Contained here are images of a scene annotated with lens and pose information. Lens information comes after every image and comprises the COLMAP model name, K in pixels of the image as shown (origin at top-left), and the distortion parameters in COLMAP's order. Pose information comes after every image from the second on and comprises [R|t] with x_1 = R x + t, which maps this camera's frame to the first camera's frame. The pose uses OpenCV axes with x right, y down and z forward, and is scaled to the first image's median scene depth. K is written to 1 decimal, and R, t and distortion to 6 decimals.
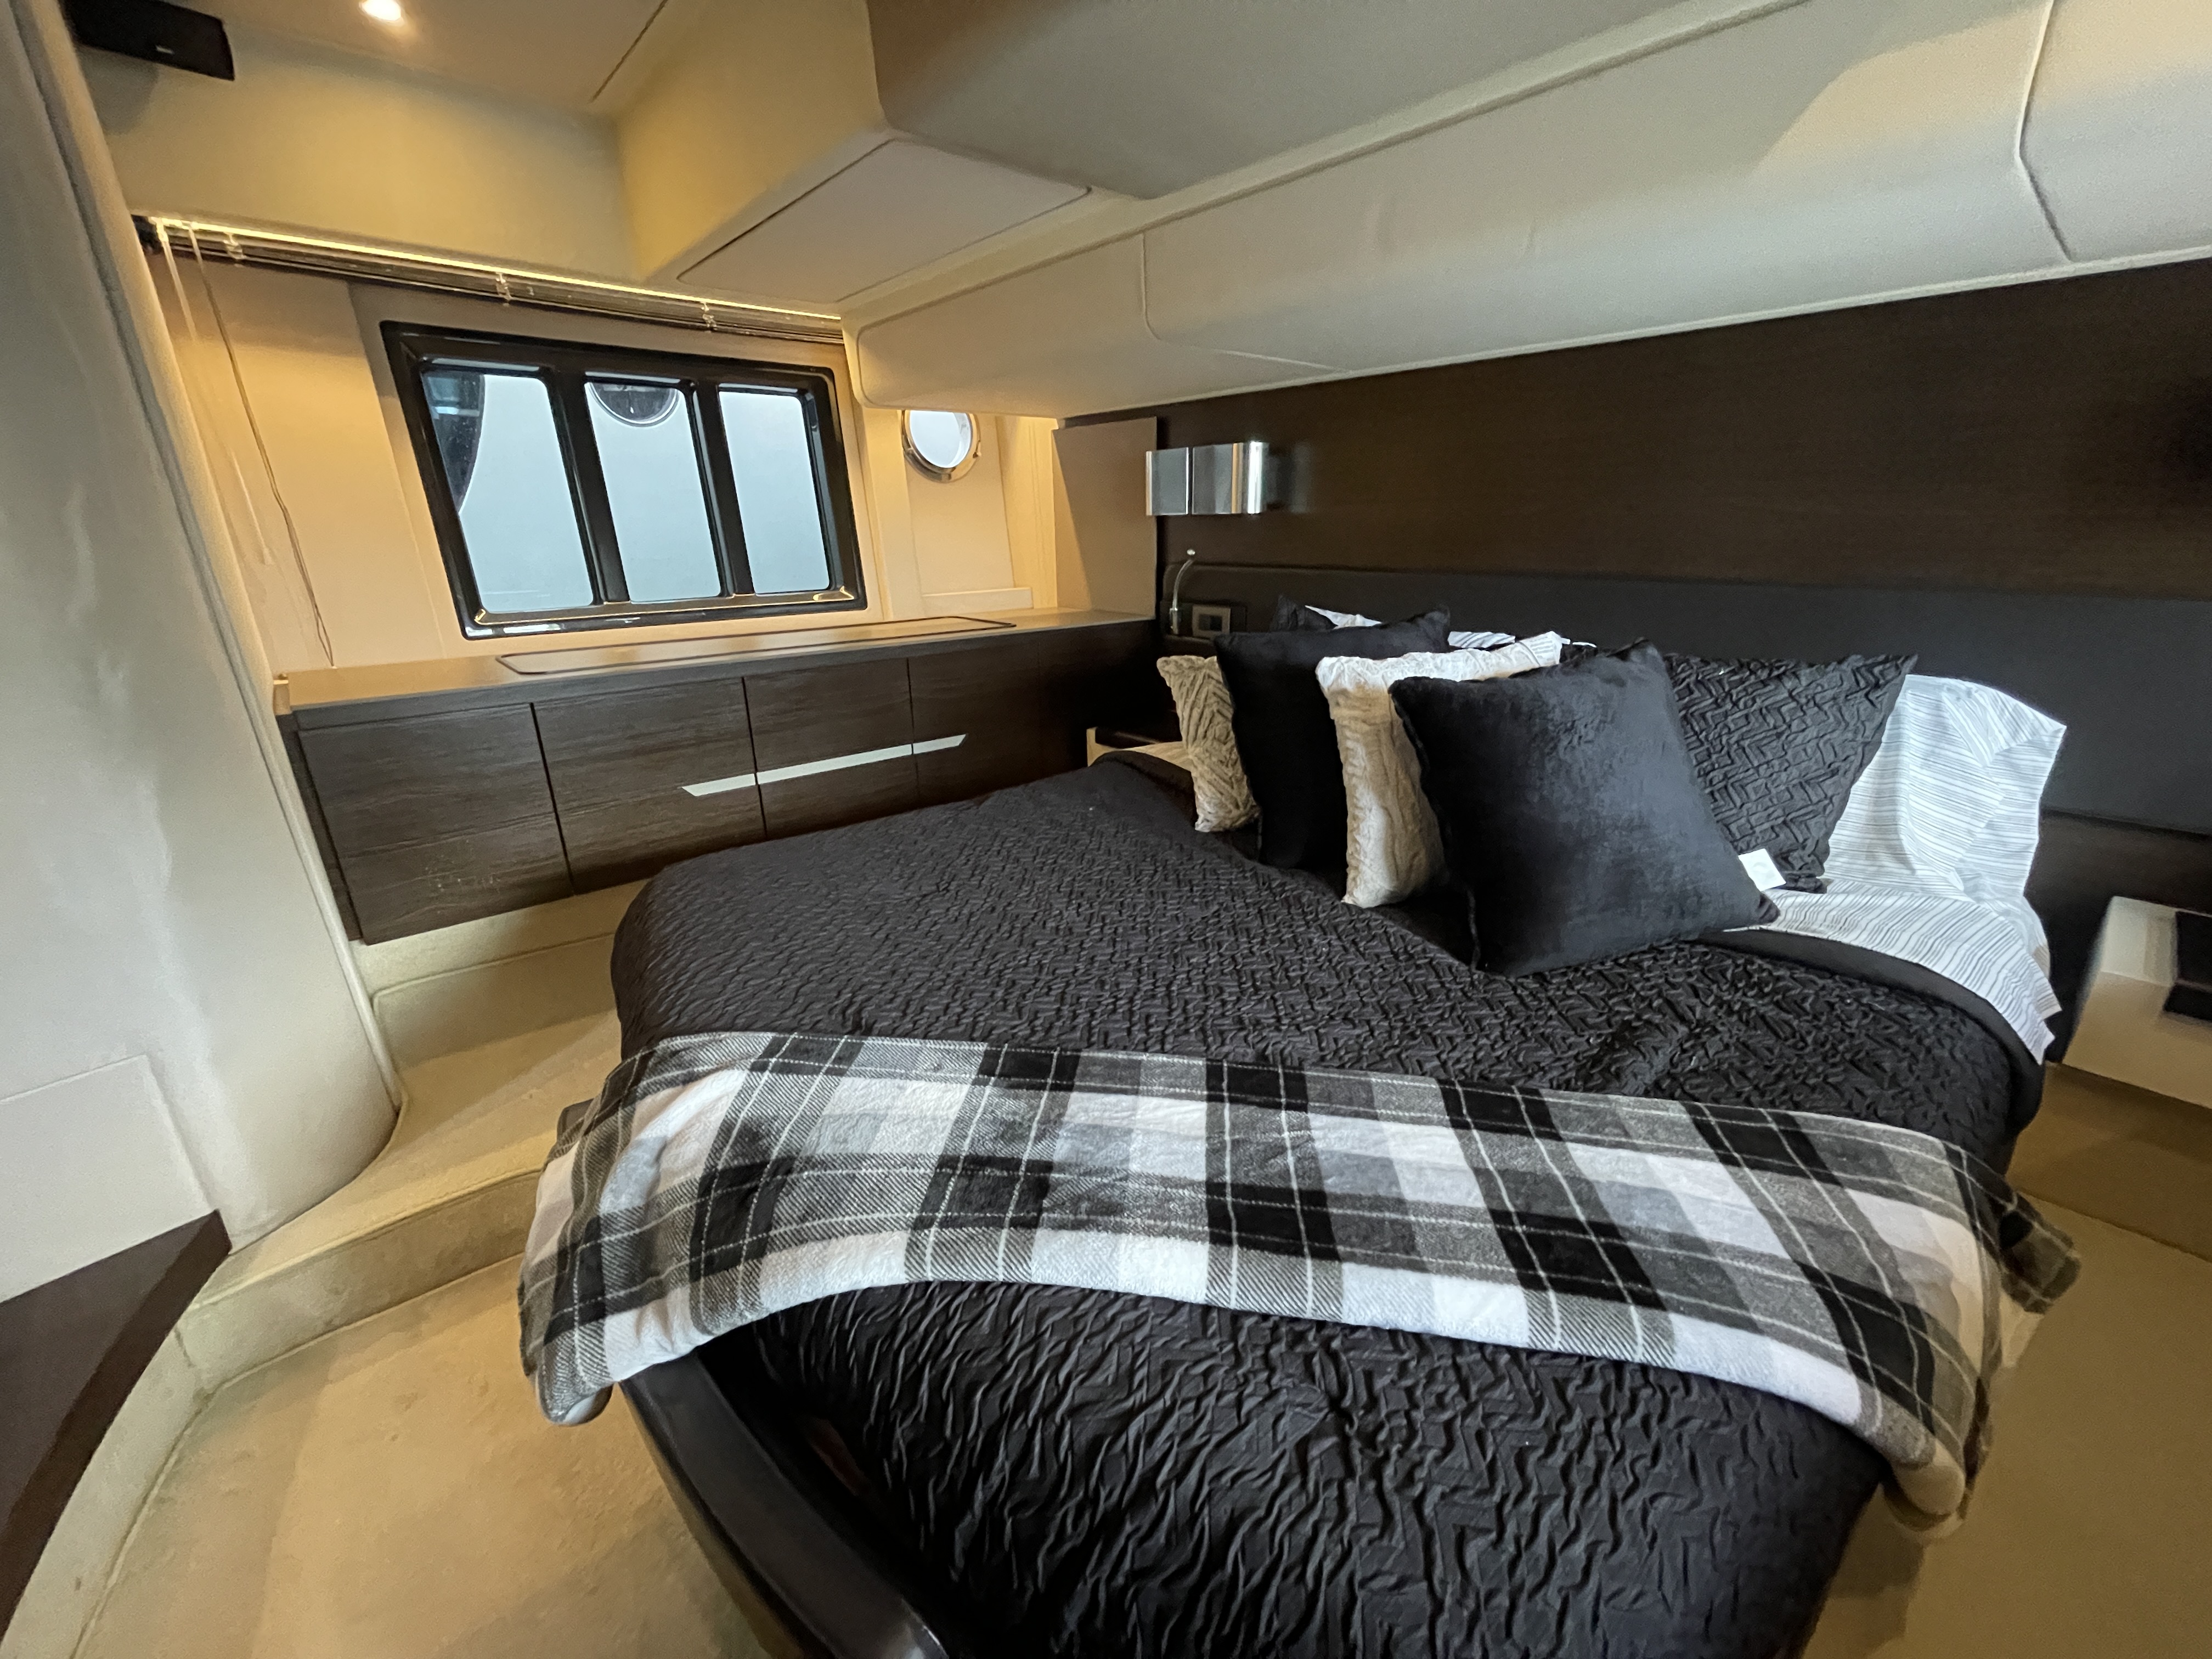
lens RADIAL K [[893.6, 0, 1102.1], [0, 893.6, 838.0], [0, 0, 1]] dist [-0.001740, 0.000198]
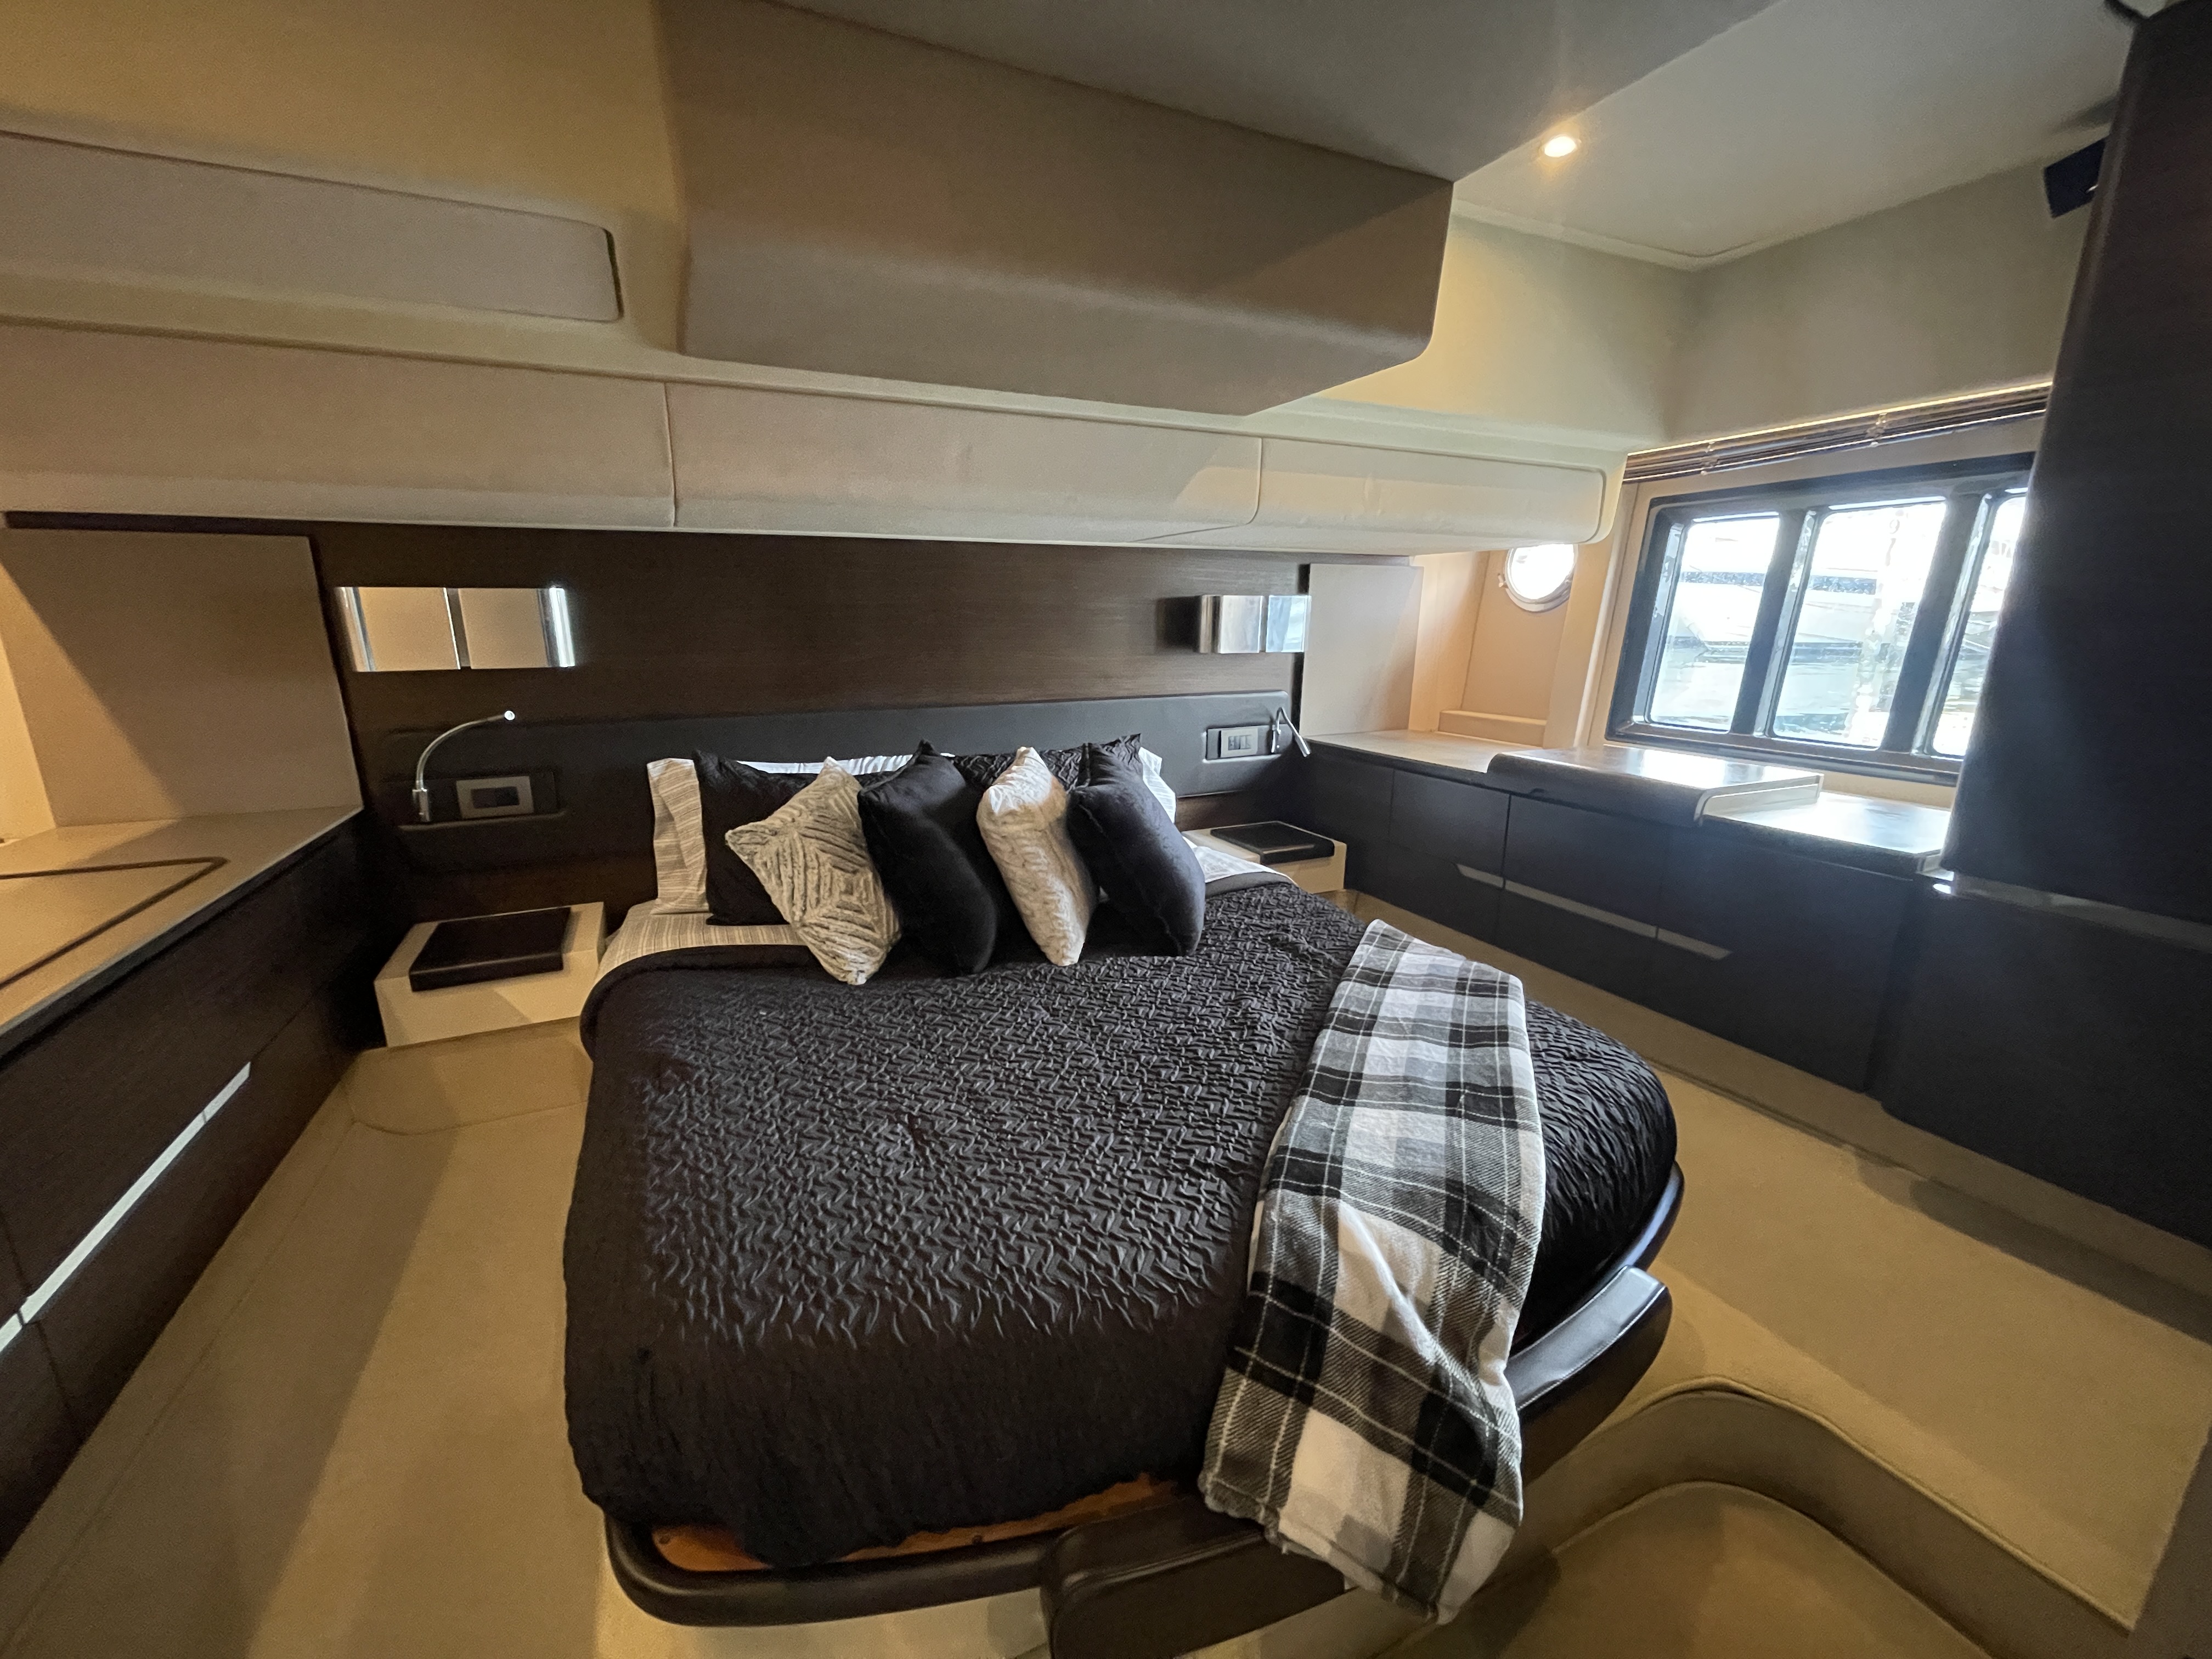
lens RADIAL K [[893.6, 0, 1102.1], [0, 893.6, 838.0], [0, 0, 1]] dist [-0.001740, 0.000198]
pose [[0.275507, -0.223885, 0.934864, -0.855609], [0.321290, 0.938021, 0.129956, -0.245197], [-0.906018, 0.264559, 0.330363, 0.464492]]
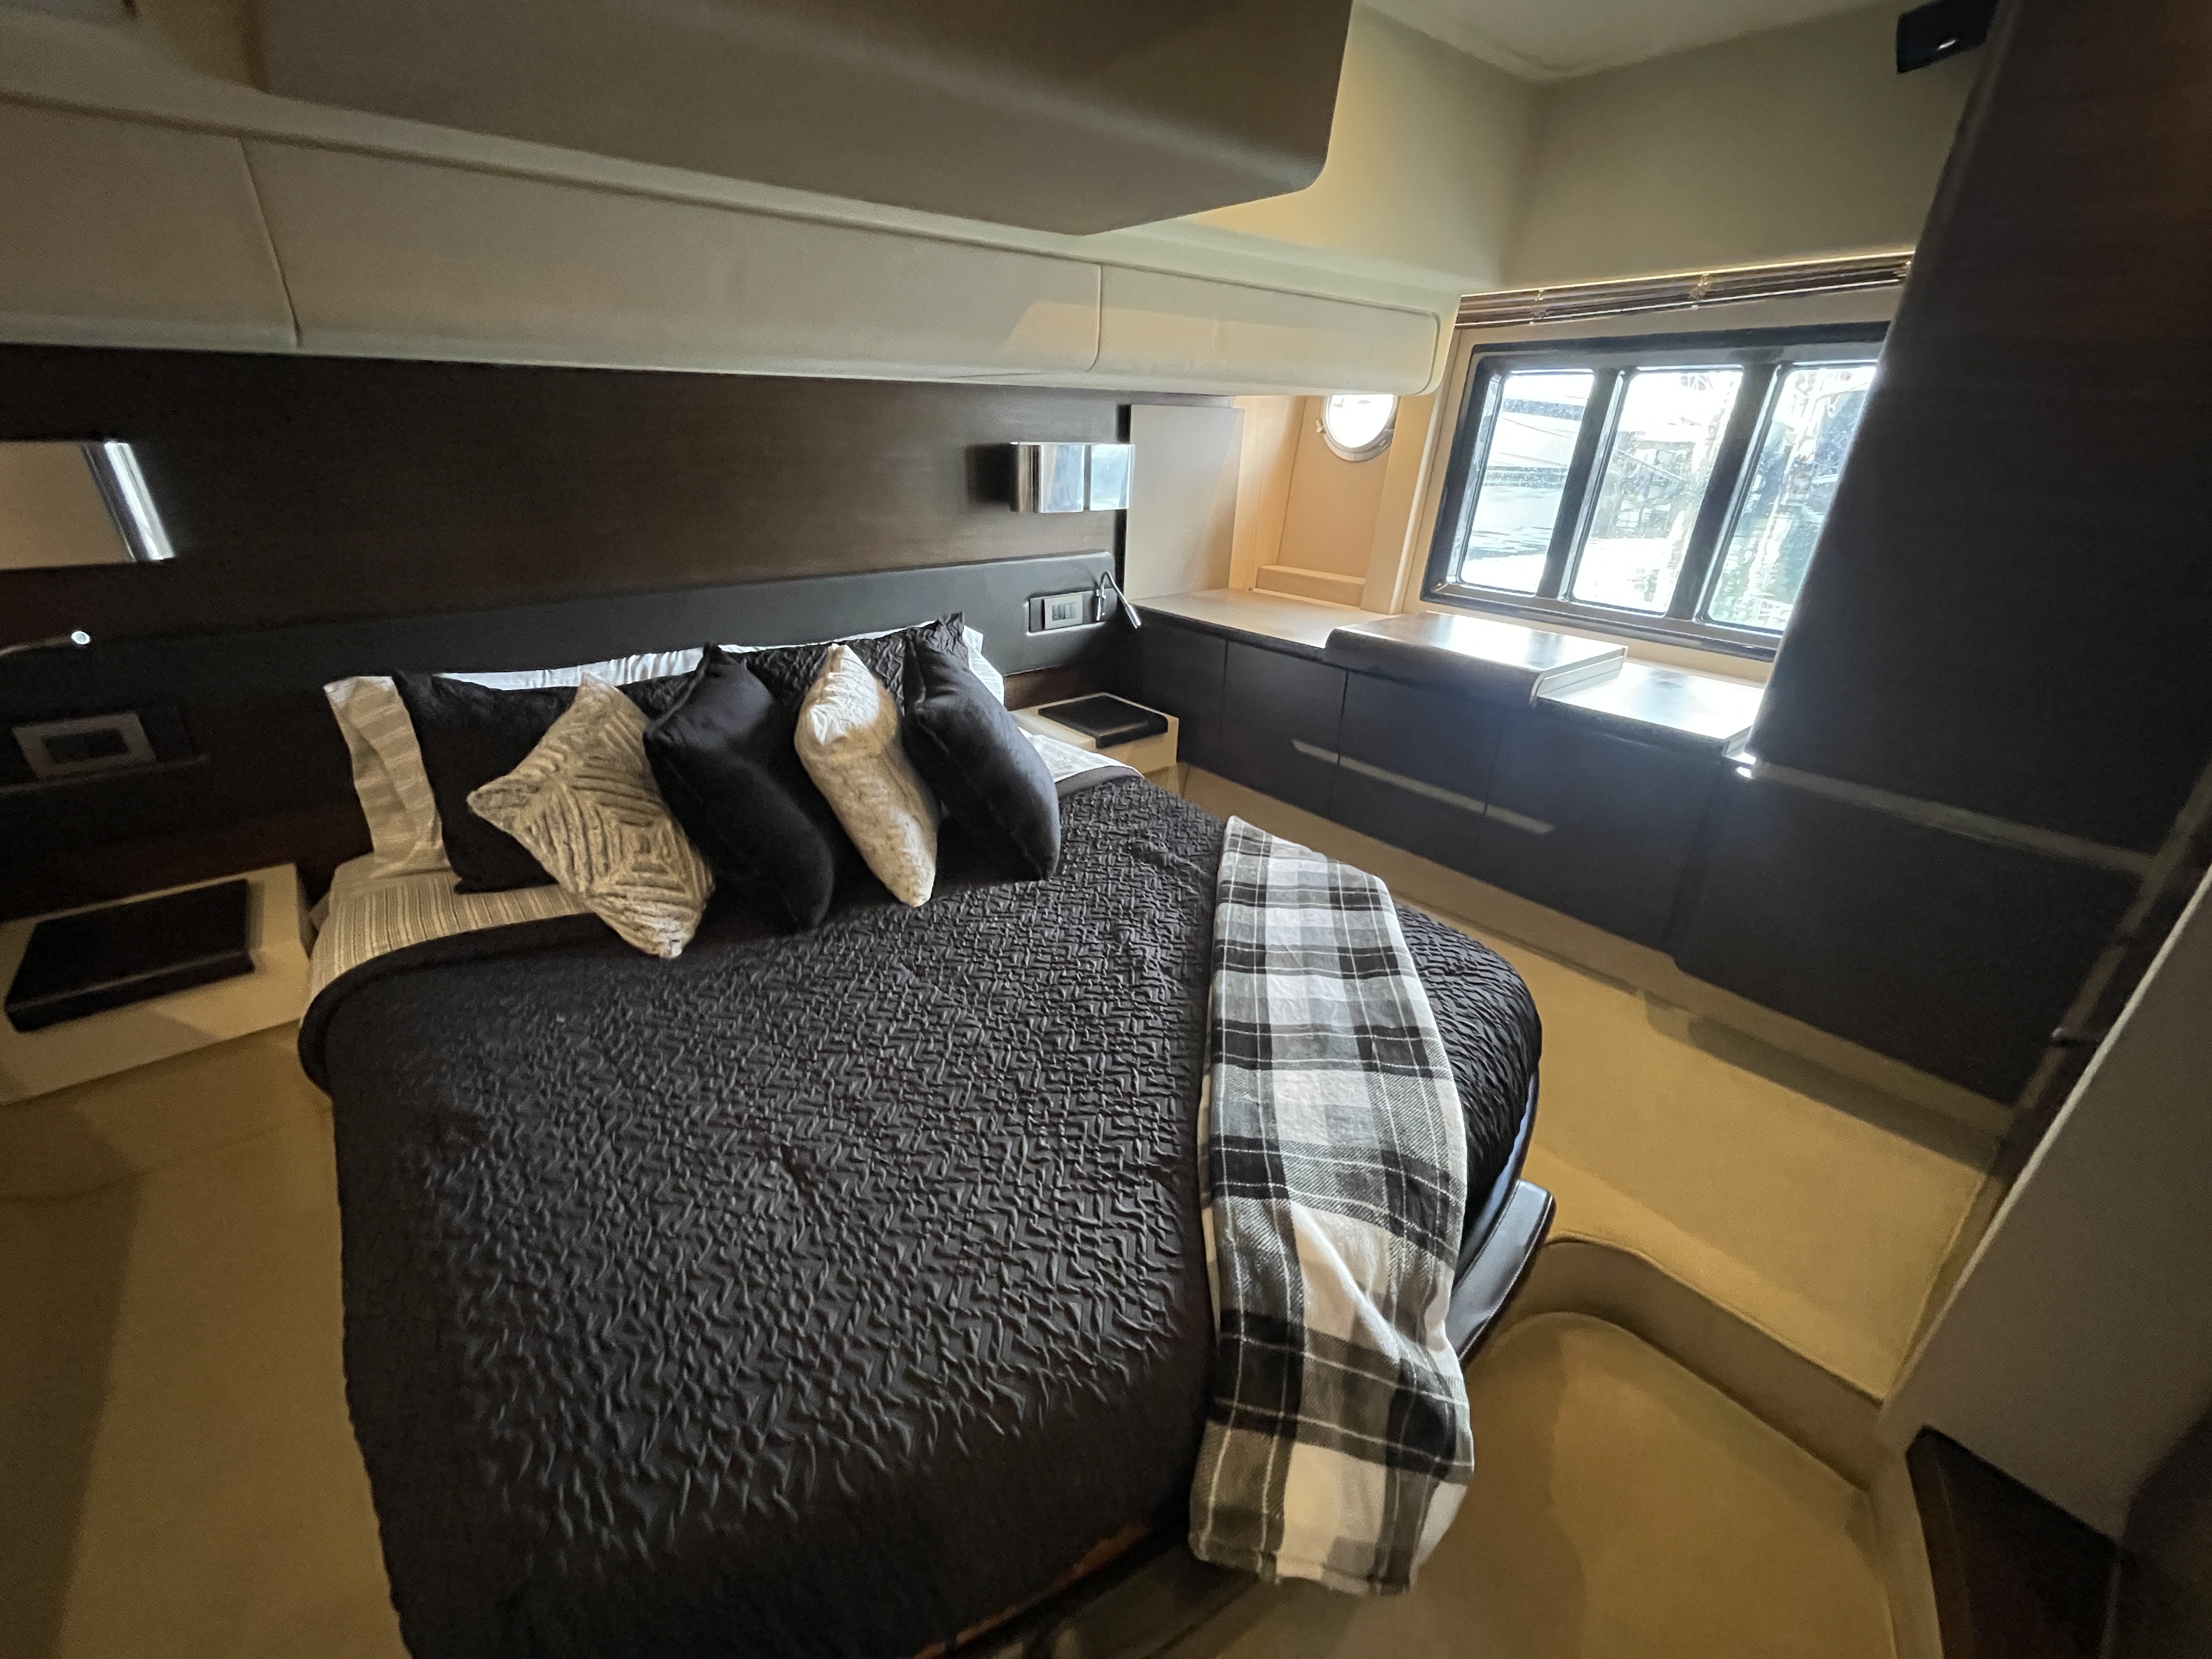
lens RADIAL K [[893.6, 0, 1102.1], [0, 893.6, 838.0], [0, 0, 1]] dist [-0.001740, 0.000198]
pose [[0.033150, -0.412434, 0.910384, -0.719089], [0.319516, 0.867456, 0.381352, -0.358091], [-0.947001, 0.278241, 0.160536, 0.549005]]
